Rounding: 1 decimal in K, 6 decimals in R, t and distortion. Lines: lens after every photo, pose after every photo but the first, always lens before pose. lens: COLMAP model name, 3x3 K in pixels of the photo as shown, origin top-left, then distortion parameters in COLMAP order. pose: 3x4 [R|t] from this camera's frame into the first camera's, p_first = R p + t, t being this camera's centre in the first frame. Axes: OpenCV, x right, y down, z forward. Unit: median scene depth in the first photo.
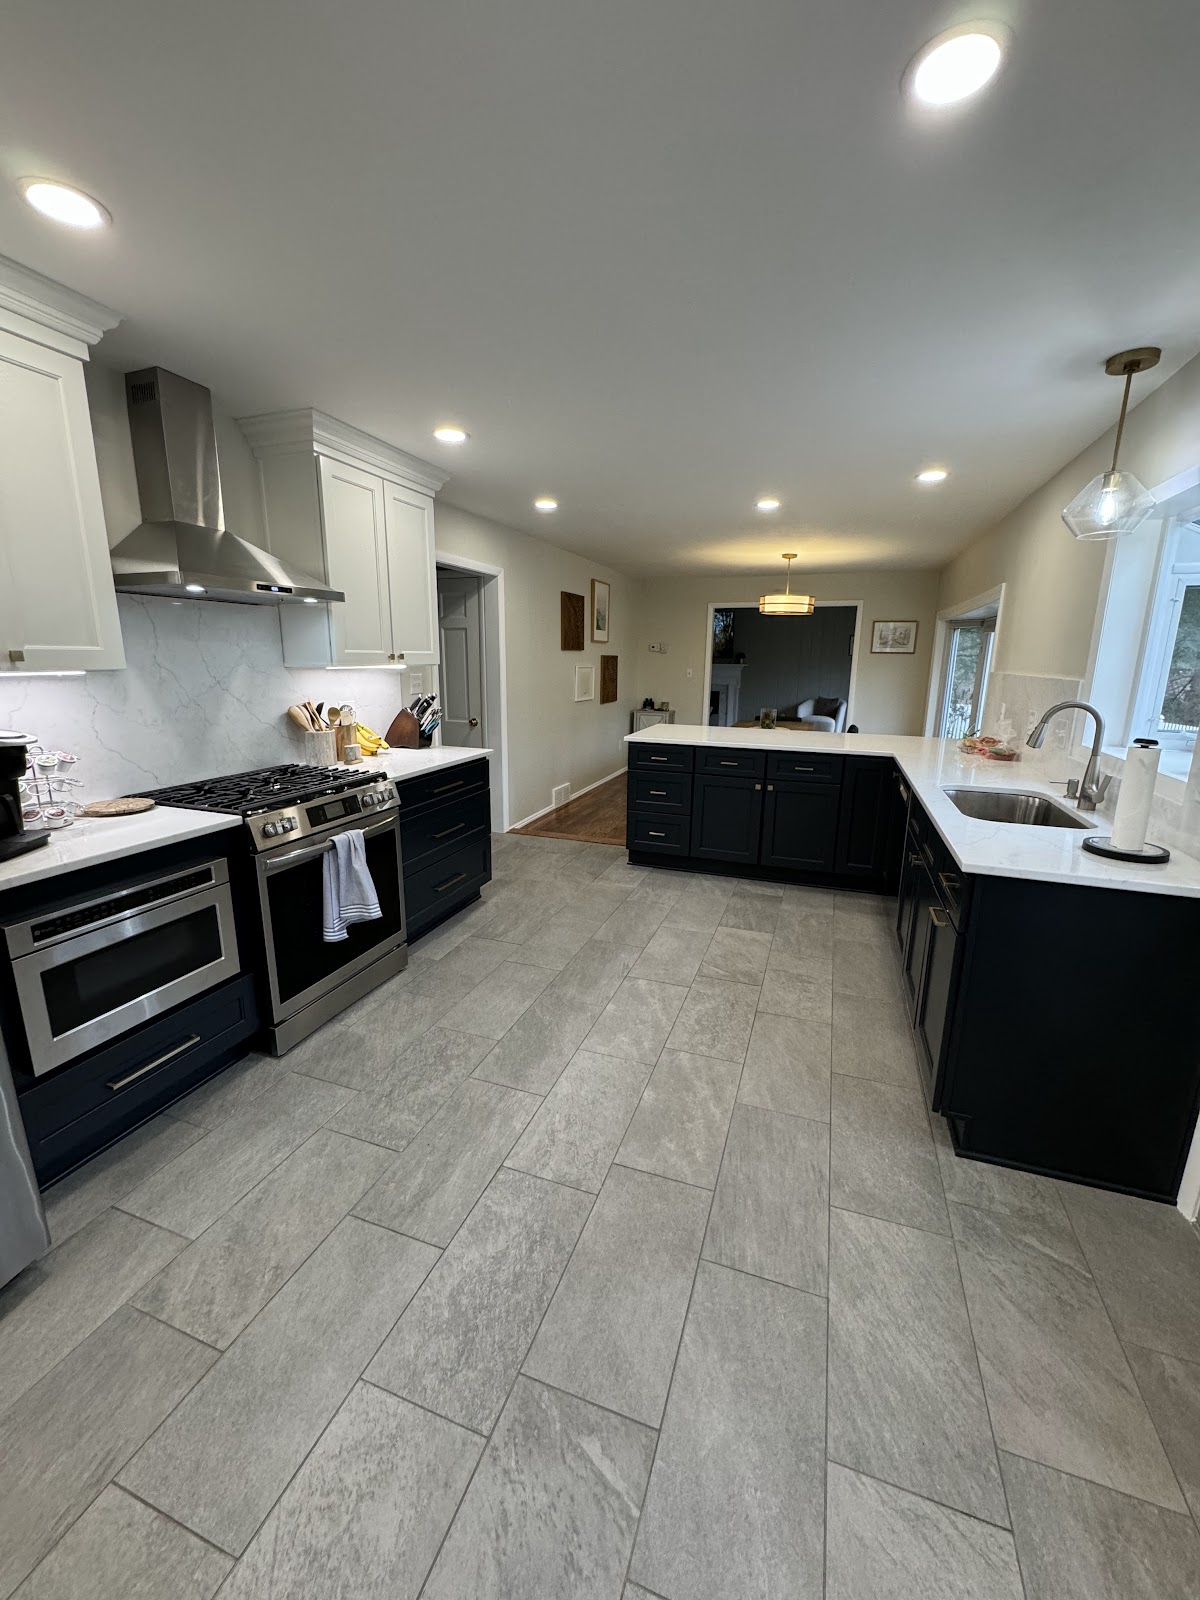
lens RADIAL K [[641.8, 0, 601.4], [0, 641.8, 792.1], [0, 0, 1]] dist [-0.003456, 0.000247]
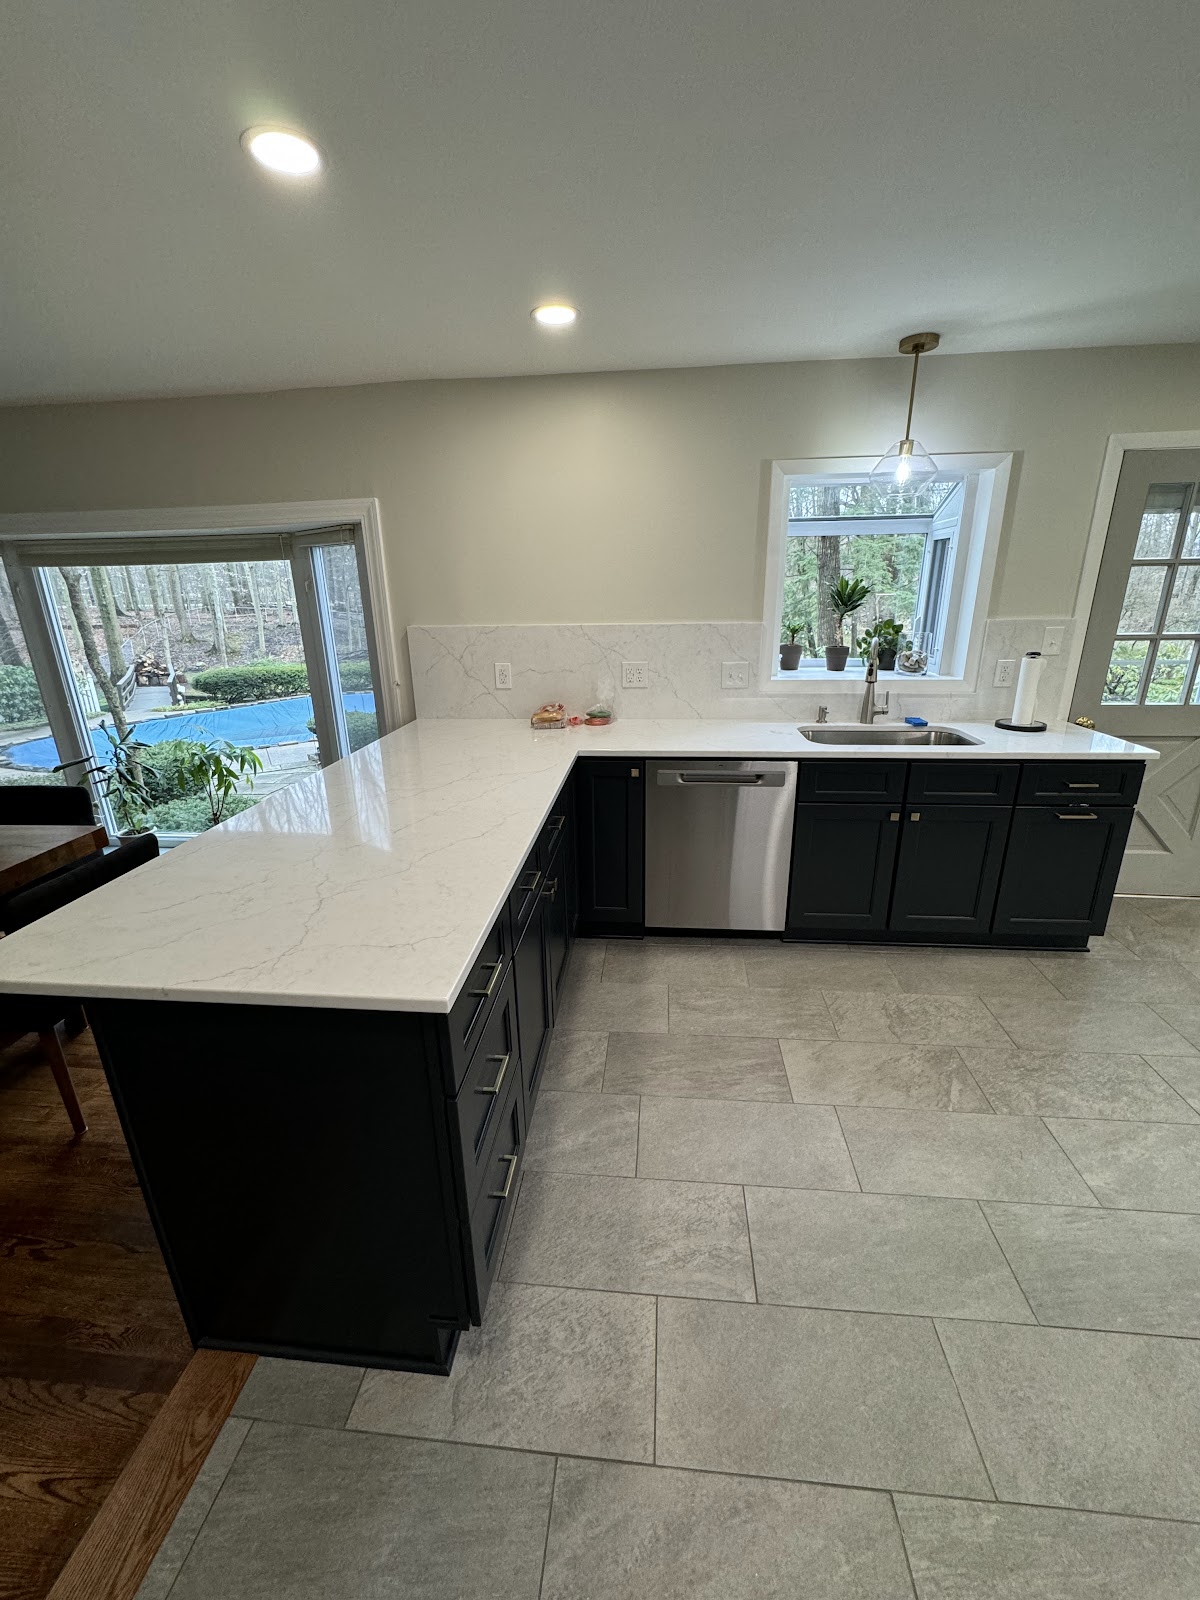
lens RADIAL K [[641.8, 0, 601.4], [0, 641.8, 792.1], [0, 0, 1]] dist [-0.003456, 0.000247]
pose [[-0.253284, -0.298547, 0.920172, -0.264411], [0.214961, 0.910039, 0.354430, -0.344781], [-0.943207, 0.287573, -0.166322, 1.470953]]
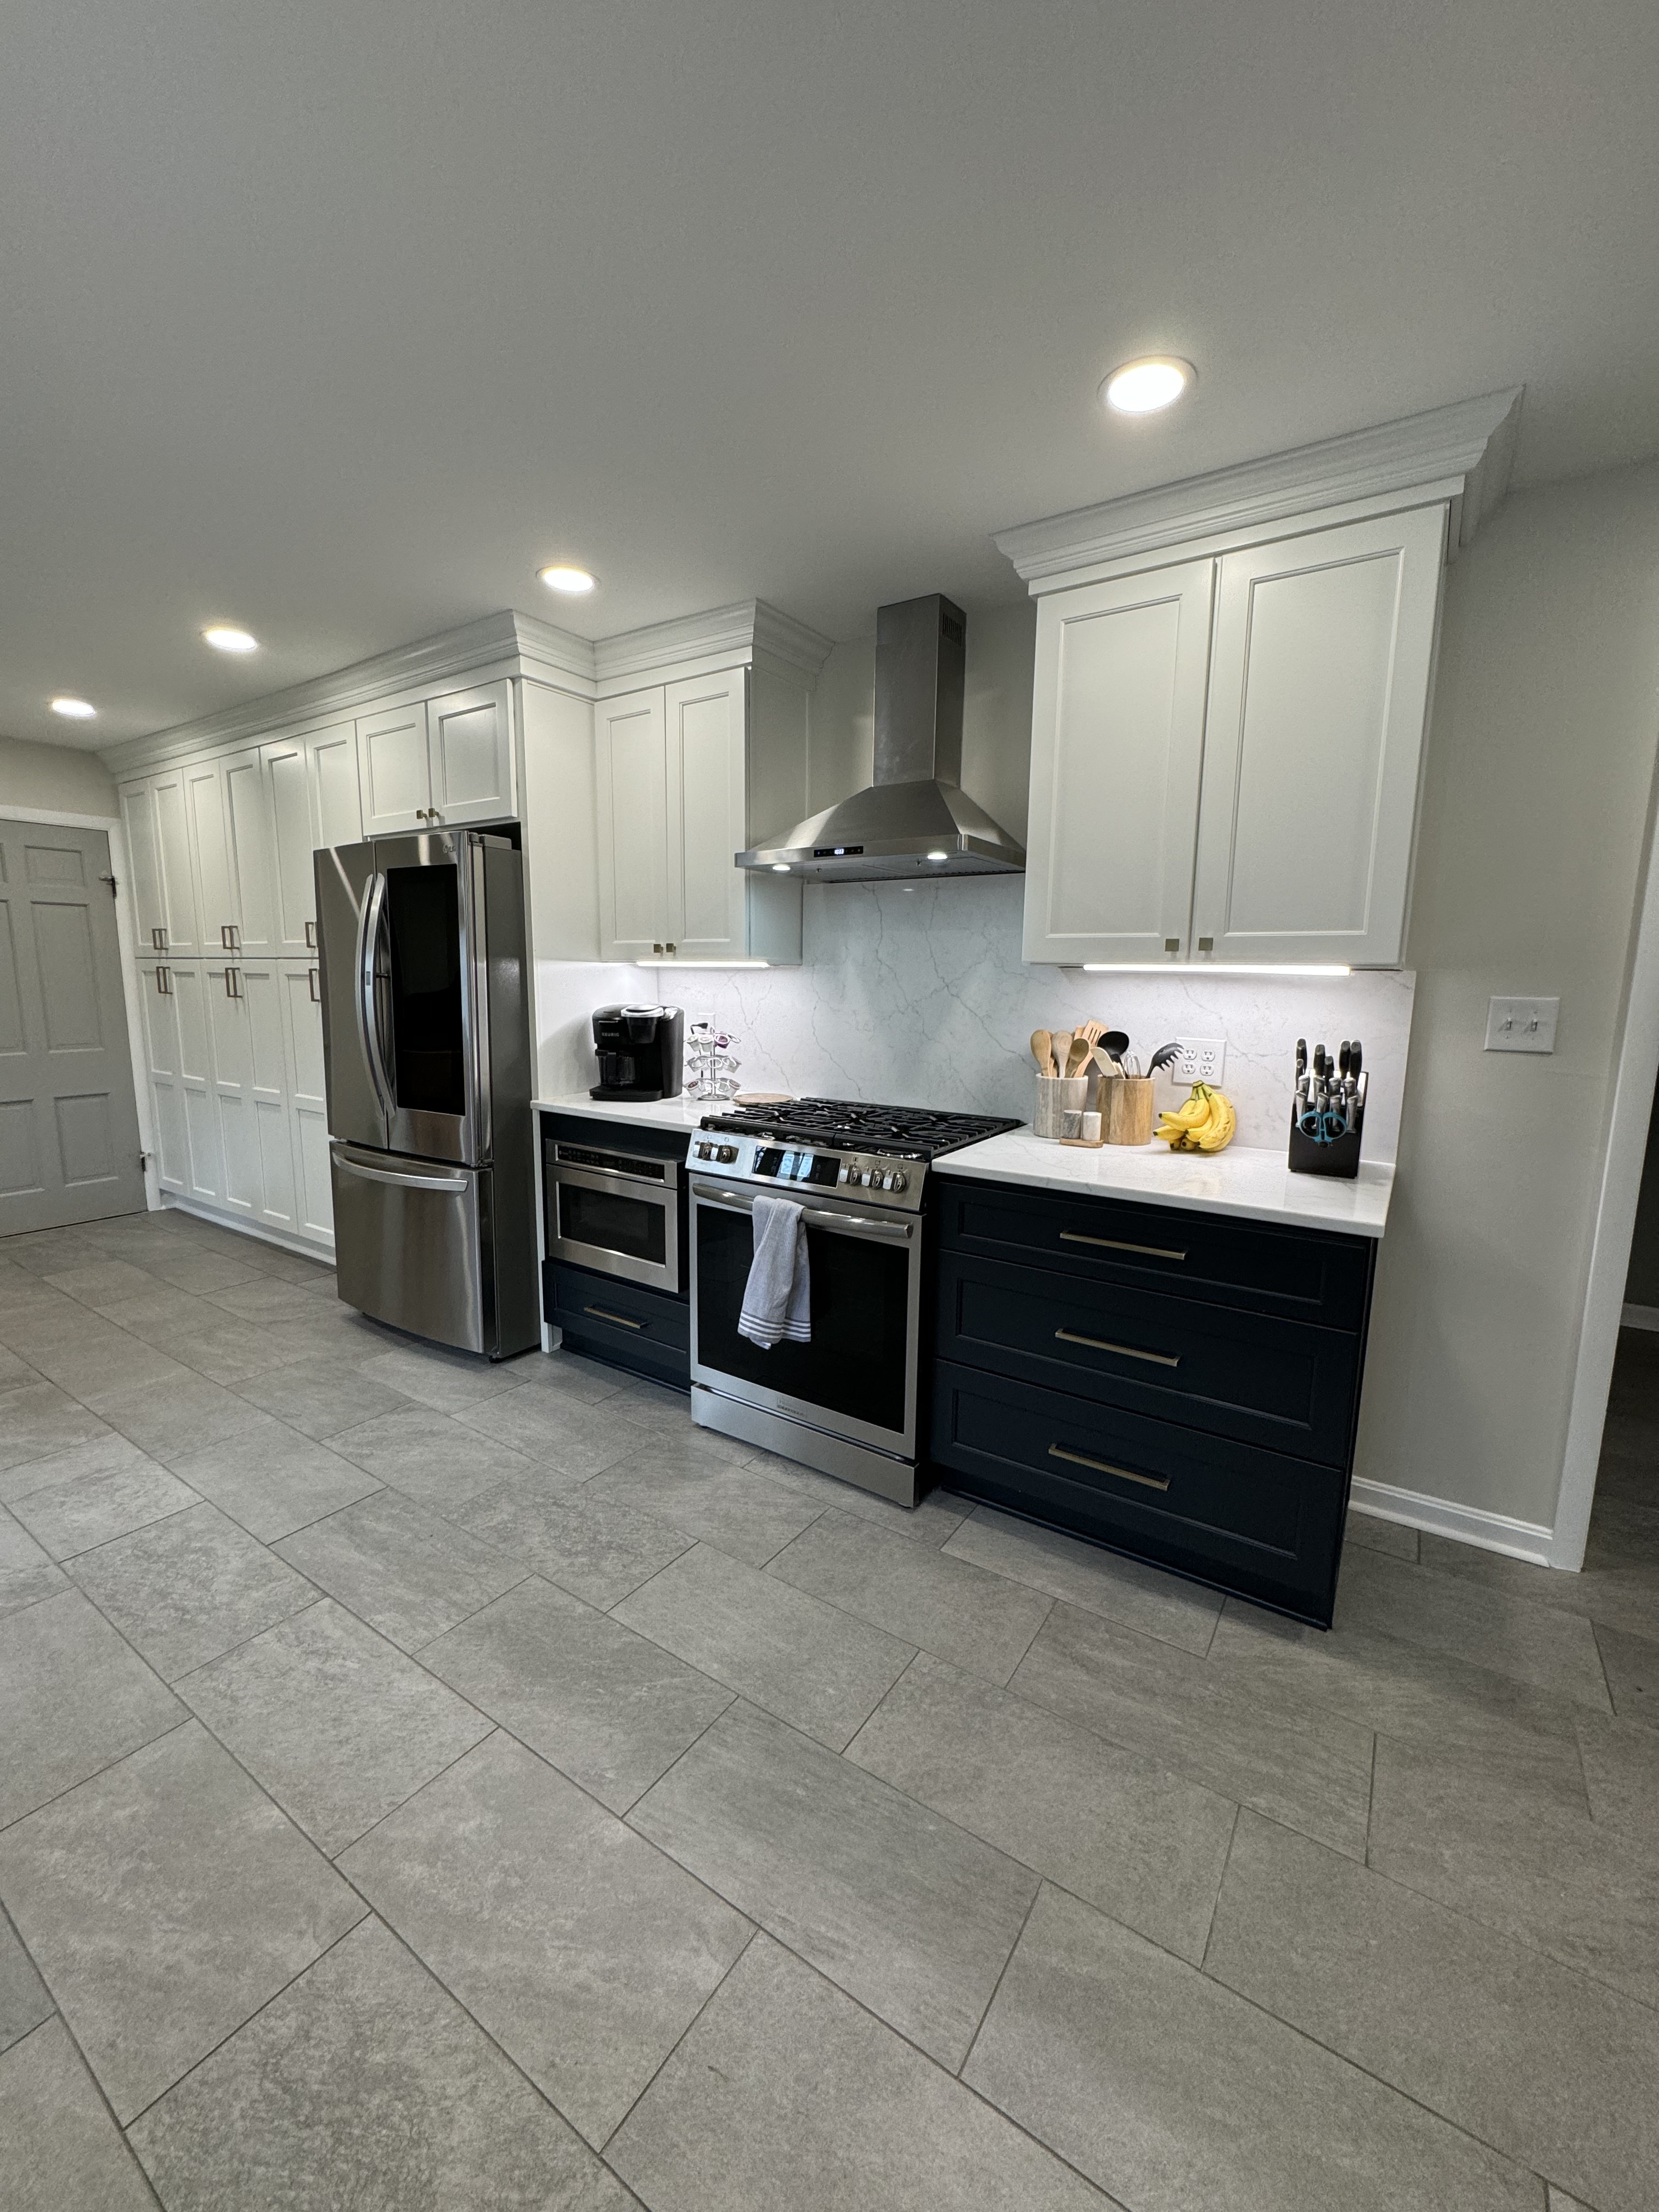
lens RADIAL K [[875.2, 0, 829.5], [0, 875.2, 1106.0], [0, 0, 1]] dist [-0.003278, 0.000278]
pose [[-0.239517, 0.133433, -0.961679, 0.404709], [-0.219668, 0.957378, 0.187547, -0.190089], [0.945715, 0.256171, -0.199998, 1.068638]]
